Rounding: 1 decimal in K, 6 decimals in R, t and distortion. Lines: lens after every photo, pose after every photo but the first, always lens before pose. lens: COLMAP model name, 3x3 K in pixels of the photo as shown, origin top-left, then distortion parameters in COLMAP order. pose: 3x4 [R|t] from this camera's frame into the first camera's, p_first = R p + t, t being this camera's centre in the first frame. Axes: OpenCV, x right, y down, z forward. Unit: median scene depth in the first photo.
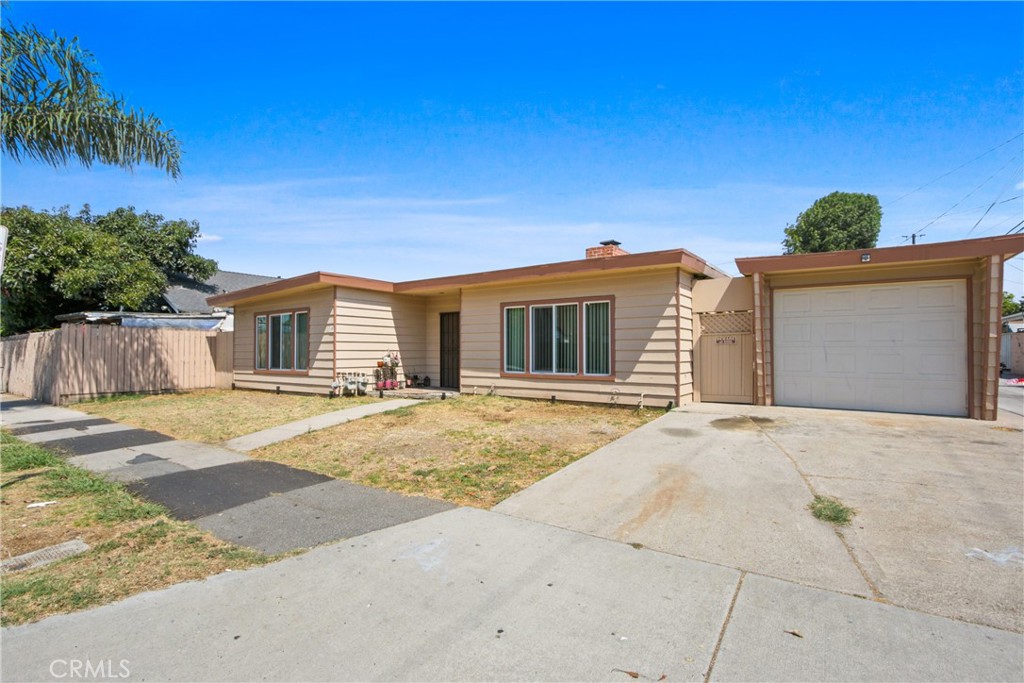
lens RADIAL K [[477.2, 0, 512.0], [0, 477.2, 341.5], [0, 0, 1]] dist [-0.015060, 0.001333]
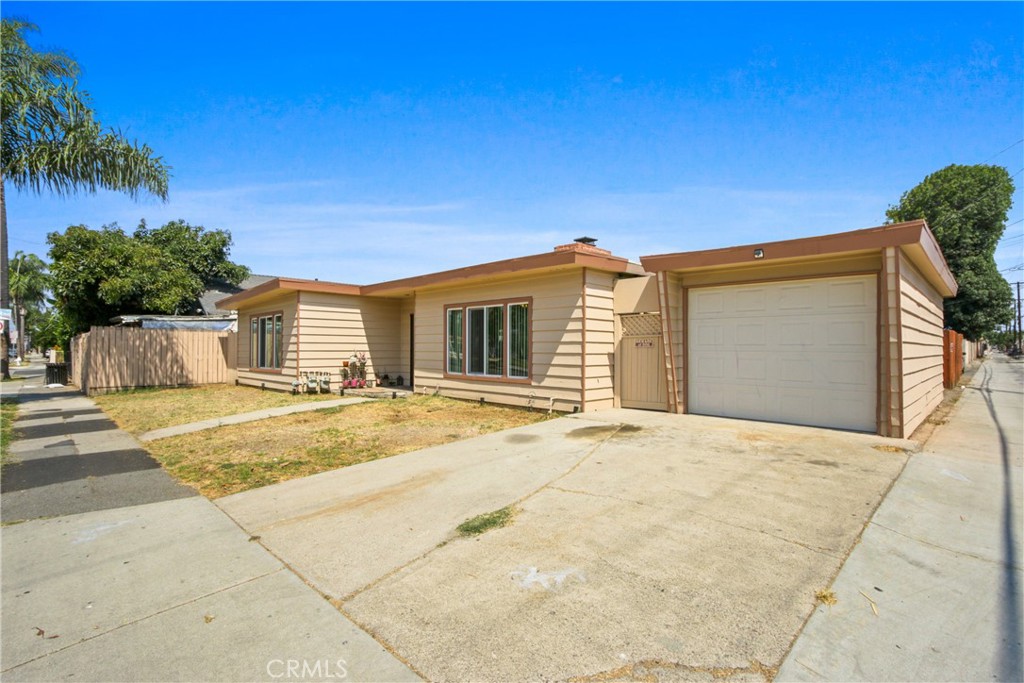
lens RADIAL K [[490.2, 0, 512.0], [0, 490.2, 341.5], [0, 0, 1]] dist [-0.014687, 0.000548]
pose [[0.984900, 0.001717, -0.173117, 0.292855], [-0.000658, 0.999981, 0.006176, -0.009302], [0.173124, -0.005969, 0.984882, -0.000911]]
